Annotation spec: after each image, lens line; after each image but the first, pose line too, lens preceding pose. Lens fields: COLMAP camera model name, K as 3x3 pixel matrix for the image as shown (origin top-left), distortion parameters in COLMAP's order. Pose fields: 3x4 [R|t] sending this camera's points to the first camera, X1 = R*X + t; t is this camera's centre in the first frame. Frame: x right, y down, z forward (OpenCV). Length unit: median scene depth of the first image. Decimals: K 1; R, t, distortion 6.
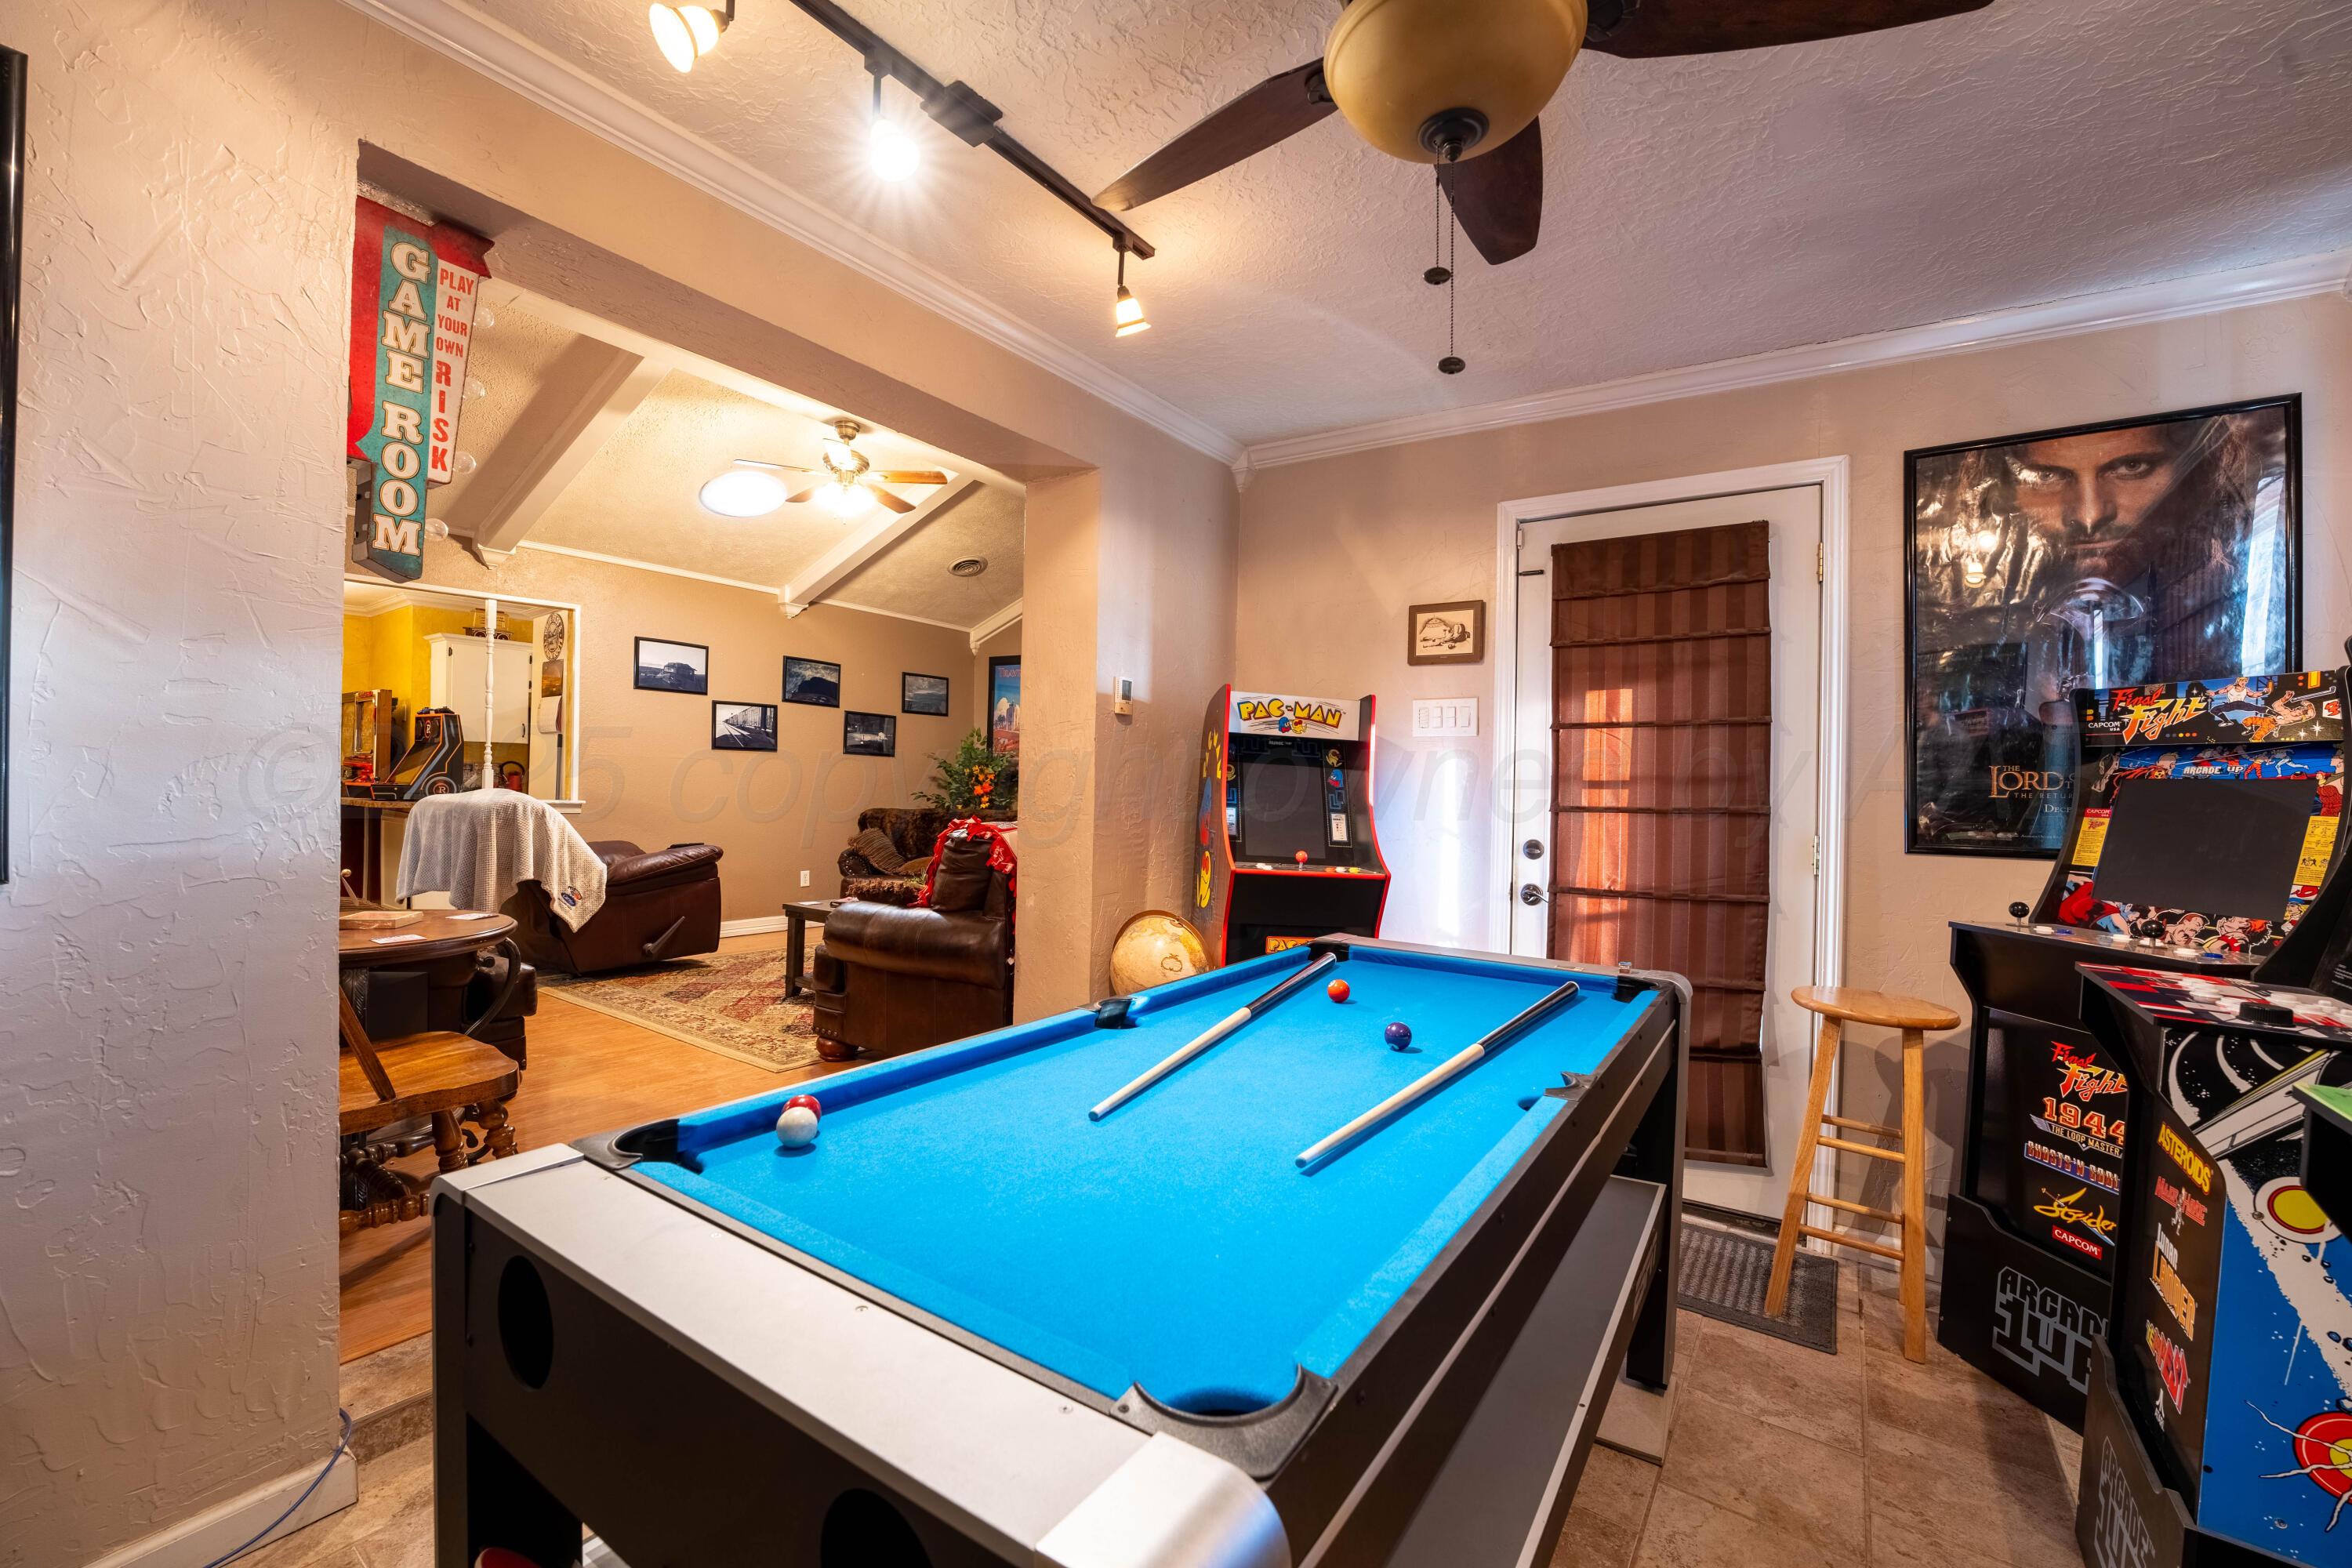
lens RADIAL K [[955.2, 0, 1179.8], [0, 955.2, 781.0], [0, 0, 1]] dist [-0.028112, -0.000106]
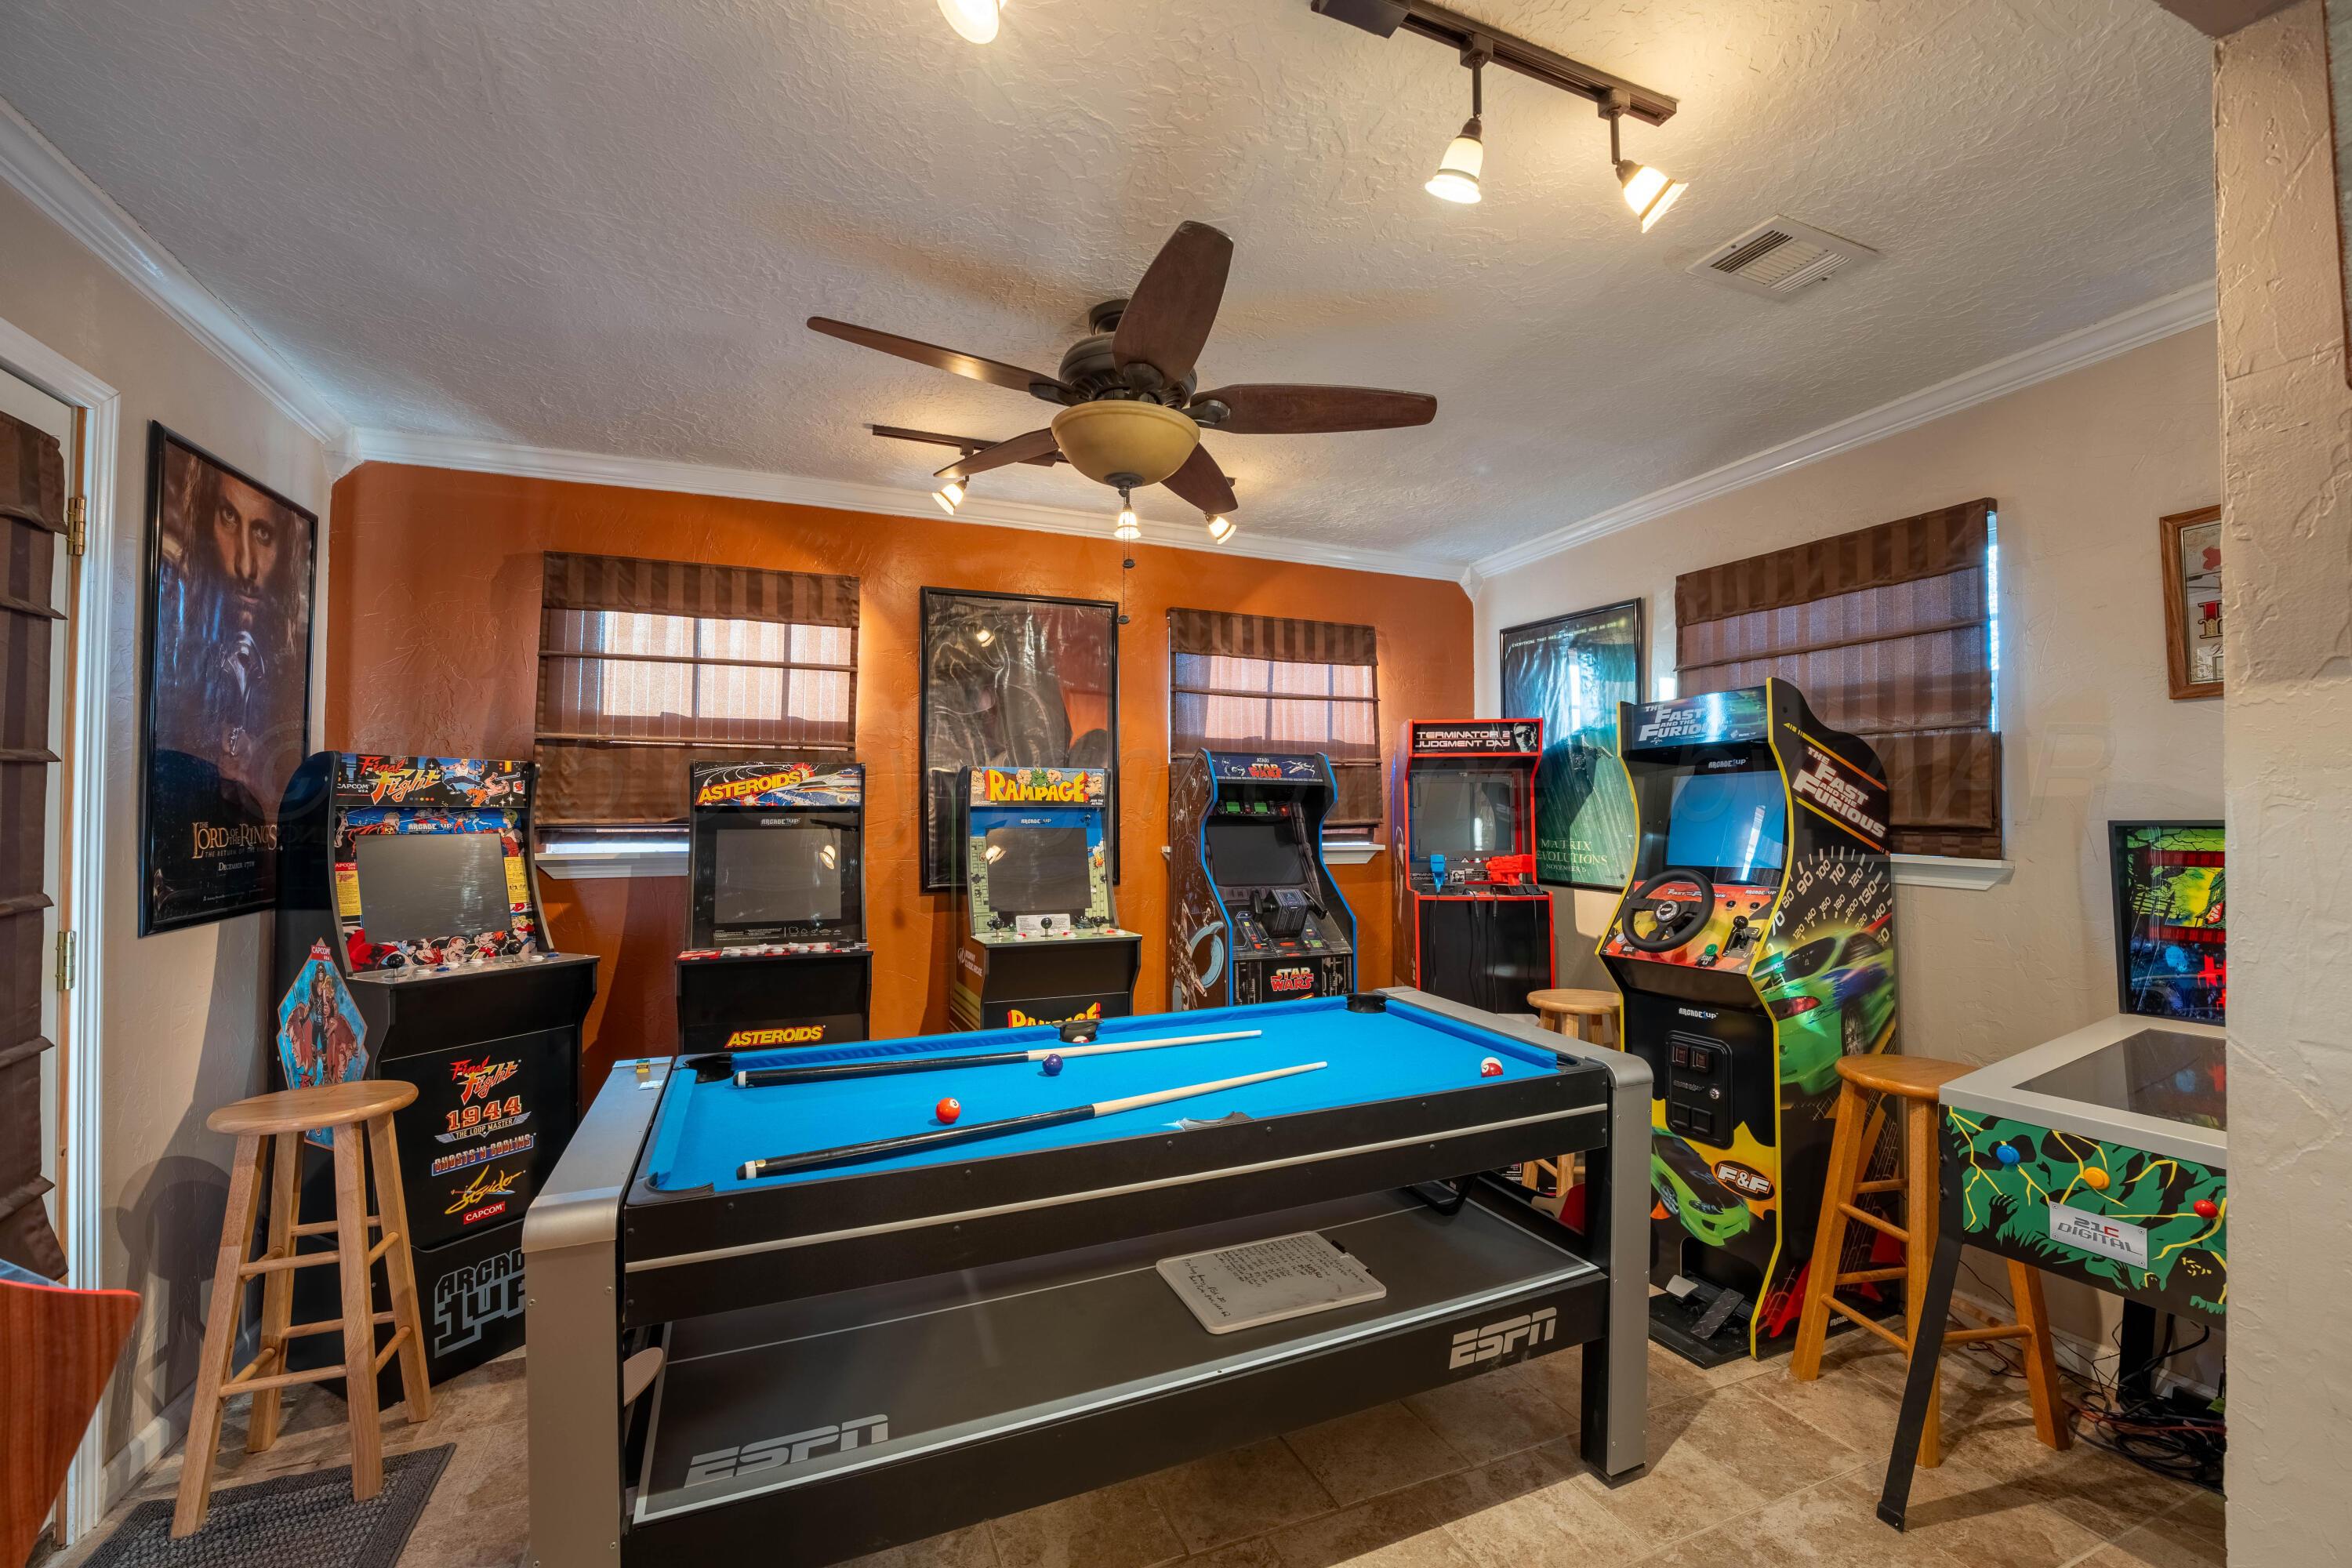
lens RADIAL K [[955.2, 0, 1172.5], [0, 955.2, 789.6], [0, 0, 1]] dist [-0.028112, -0.000106]
pose [[-0.841834, -0.012262, 0.539597, -0.459245], [-0.021172, 0.999723, -0.010312, -0.071109], [-0.539321, -0.020105, -0.841860, 1.525857]]
